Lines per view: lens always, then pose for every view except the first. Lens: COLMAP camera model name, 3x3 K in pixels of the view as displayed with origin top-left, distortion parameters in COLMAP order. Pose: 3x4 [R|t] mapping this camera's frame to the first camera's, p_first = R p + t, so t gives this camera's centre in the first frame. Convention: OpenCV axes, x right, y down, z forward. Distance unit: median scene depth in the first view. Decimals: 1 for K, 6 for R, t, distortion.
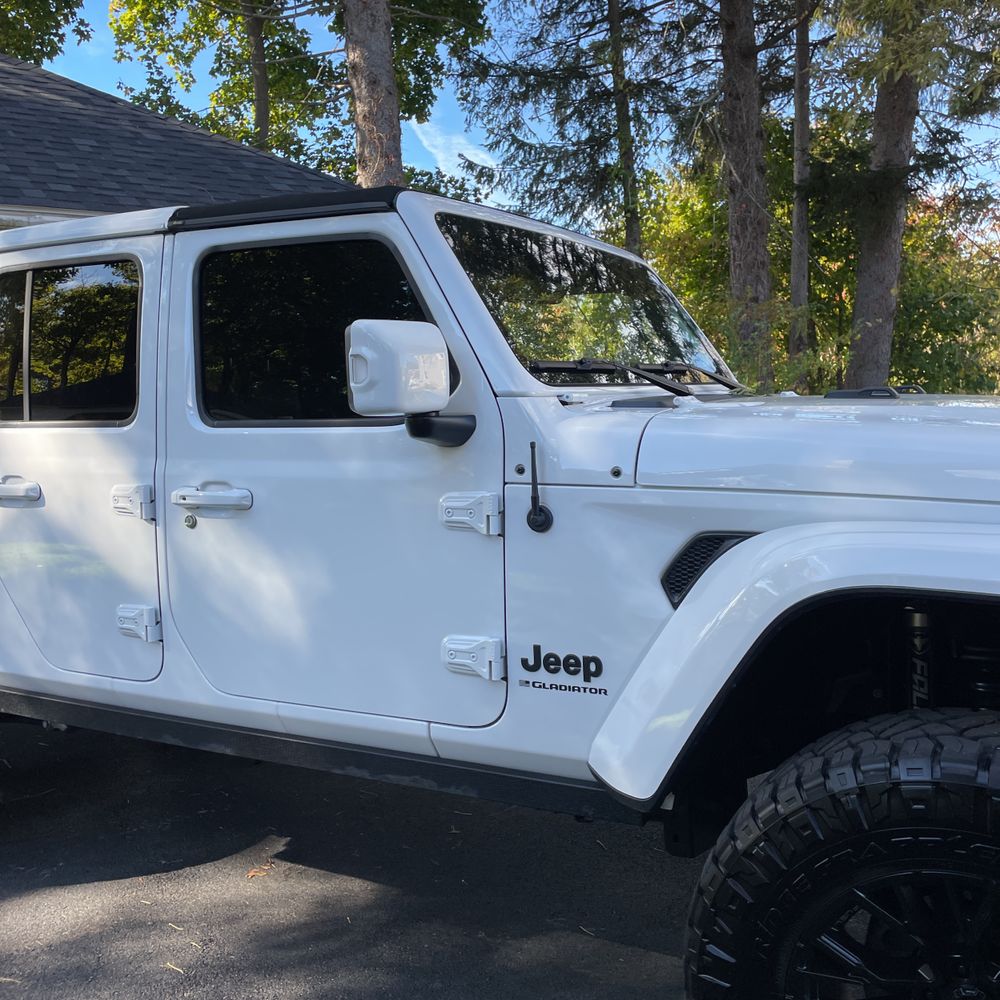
lens RADIAL K [[1008.0, 0, 512.9], [0, 1008.0, 516.4], [0, 0, 1]] dist [0.075257, -0.082634]
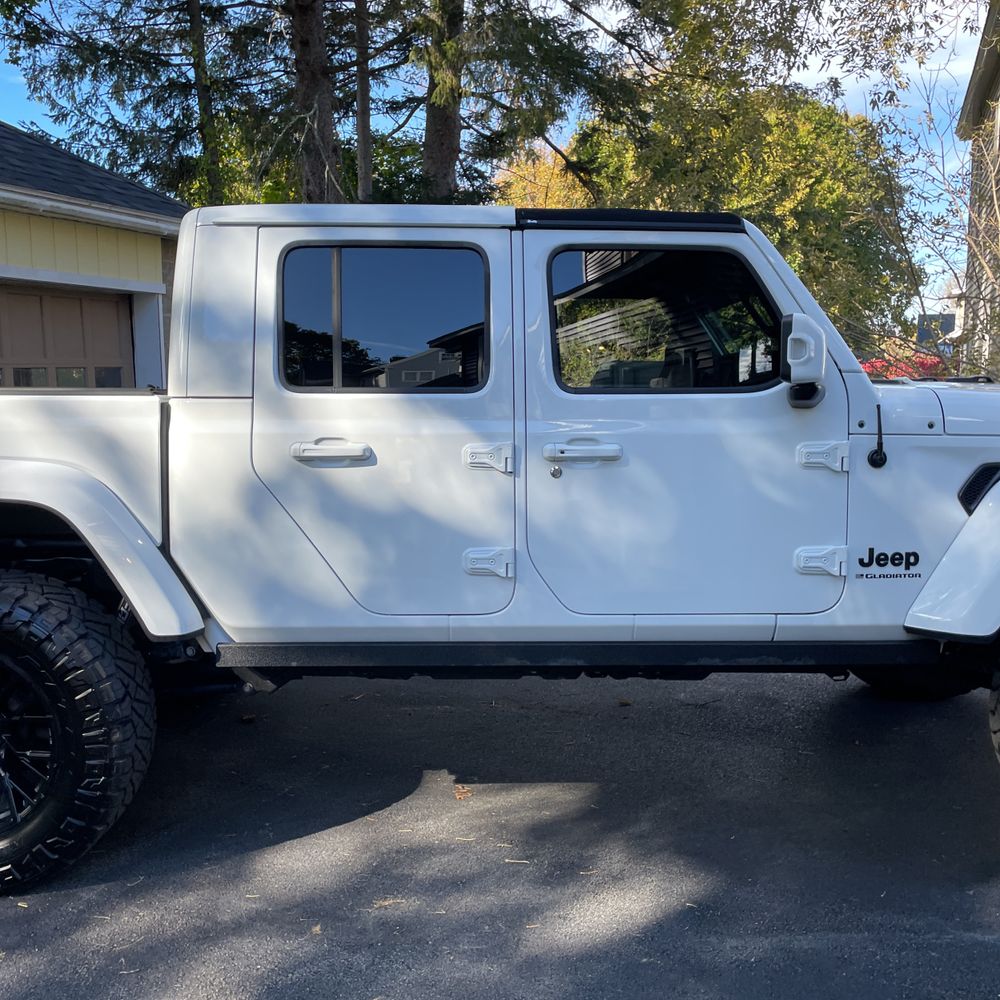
lens RADIAL K [[1010.4, 0, 488.4], [0, 1010.4, 496.9], [0, 0, 1]] dist [0.094781, -0.133810]
pose [[0.878368, -0.024418, 0.477360, -0.972438], [0.034539, 0.999326, -0.012435, 0.046974], [-0.476735, 0.027410, 0.878620, -0.009051]]
